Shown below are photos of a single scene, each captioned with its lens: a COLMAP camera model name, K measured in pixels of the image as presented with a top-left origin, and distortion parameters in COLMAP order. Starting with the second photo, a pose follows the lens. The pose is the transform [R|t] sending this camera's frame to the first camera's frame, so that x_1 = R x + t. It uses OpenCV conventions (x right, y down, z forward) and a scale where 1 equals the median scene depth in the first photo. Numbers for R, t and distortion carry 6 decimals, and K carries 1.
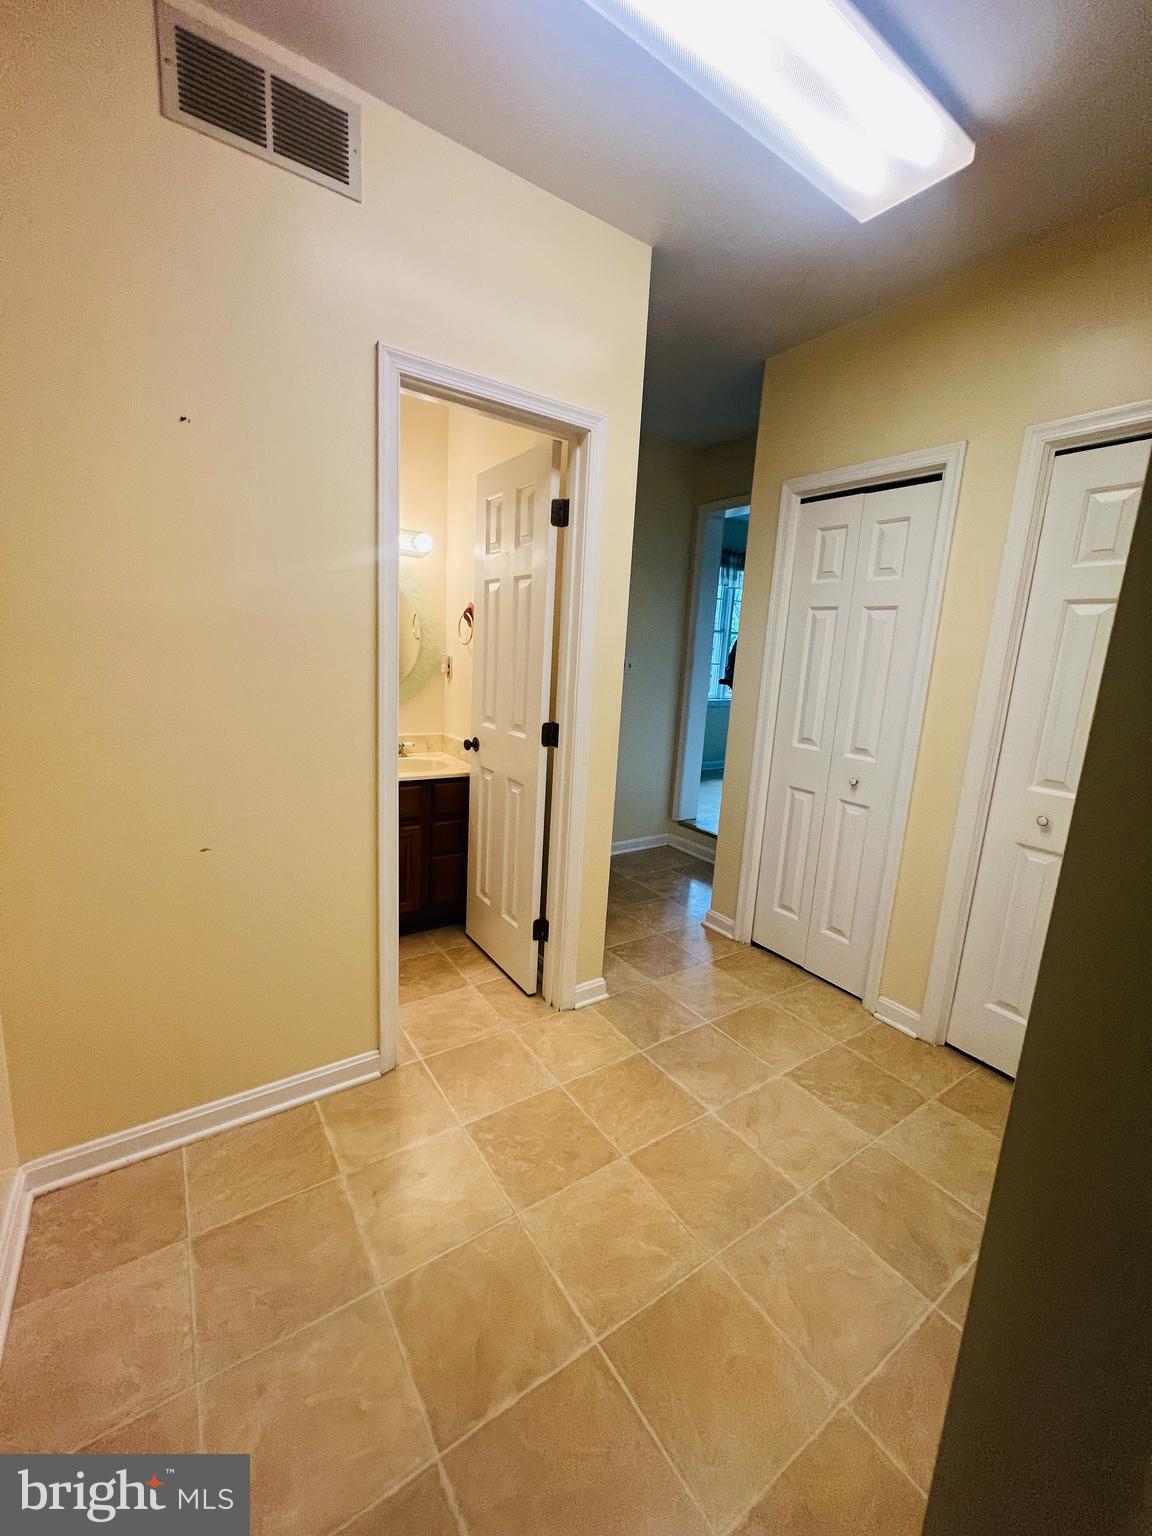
lens RADIAL K [[617.6, 0, 574.3], [0, 617.6, 764.6], [0, 0, 1]] dist [-0.000678, 0.000248]
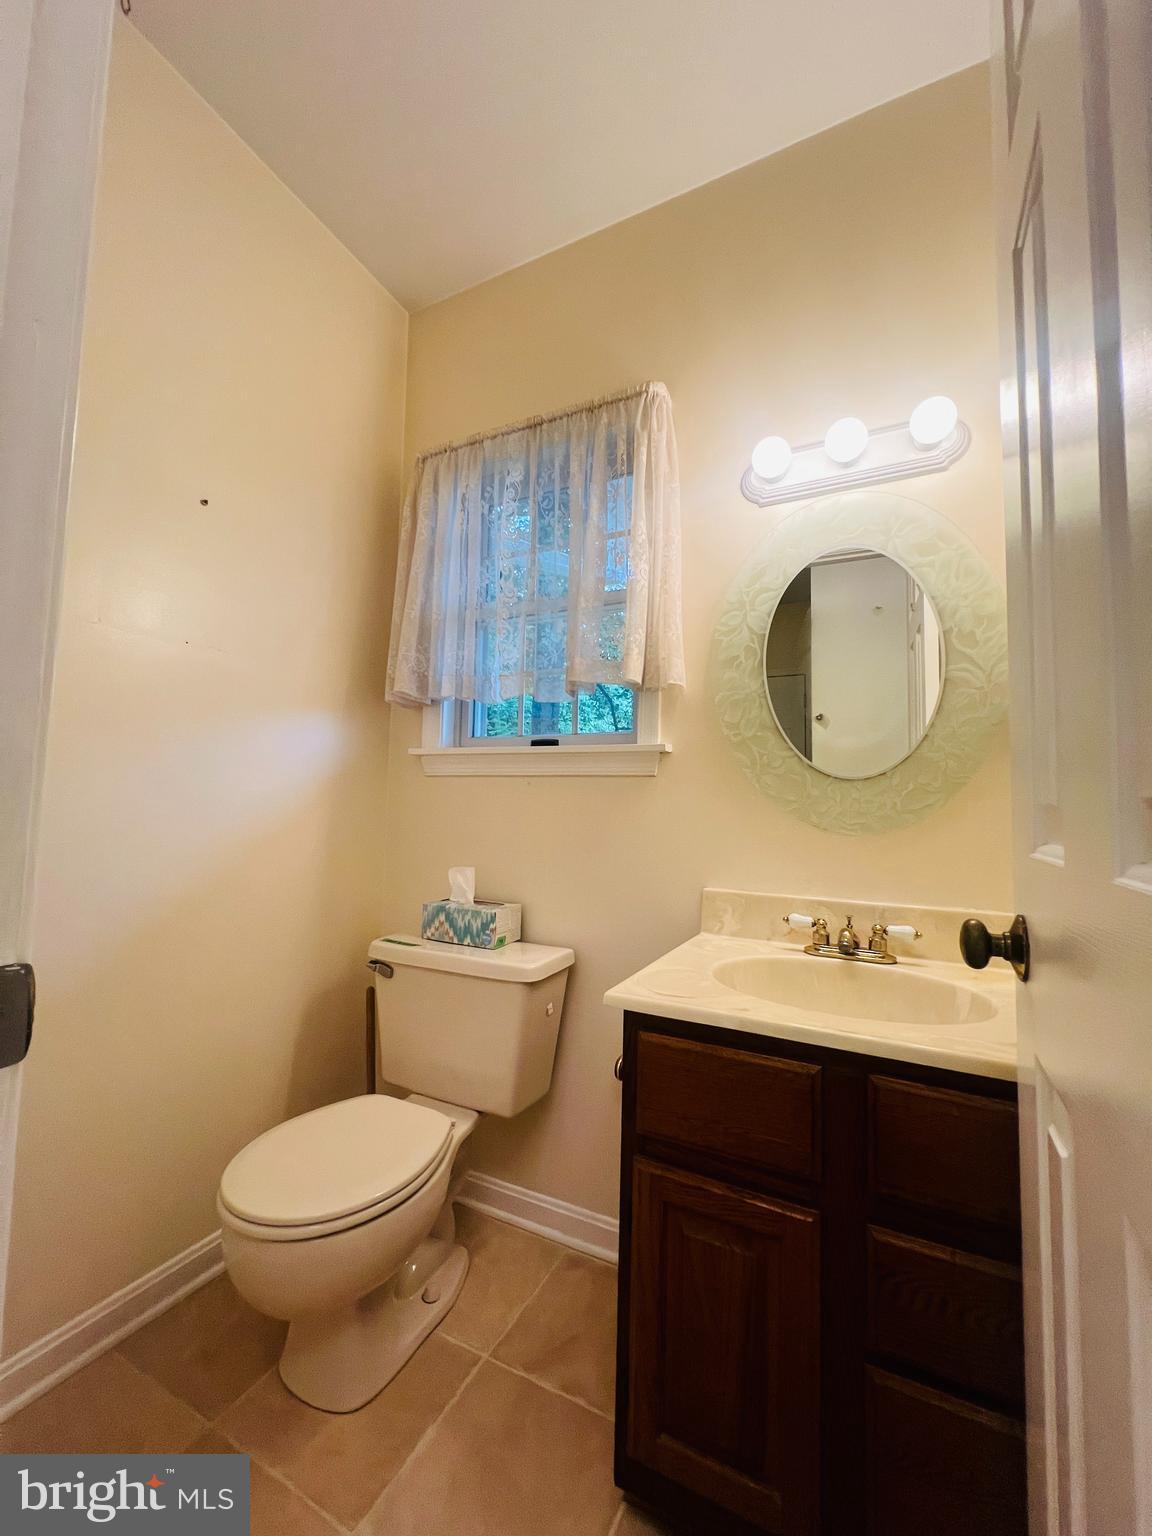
lens RADIAL K [[617.6, 0, 580.2], [0, 617.6, 766.5], [0, 0, 1]] dist [-0.000678, 0.000248]
pose [[0.485626, -0.101535, -0.868250, -0.031626], [-0.160238, 0.966063, -0.202597, -0.024736], [0.859355, 0.237513, 0.452876, 0.723230]]
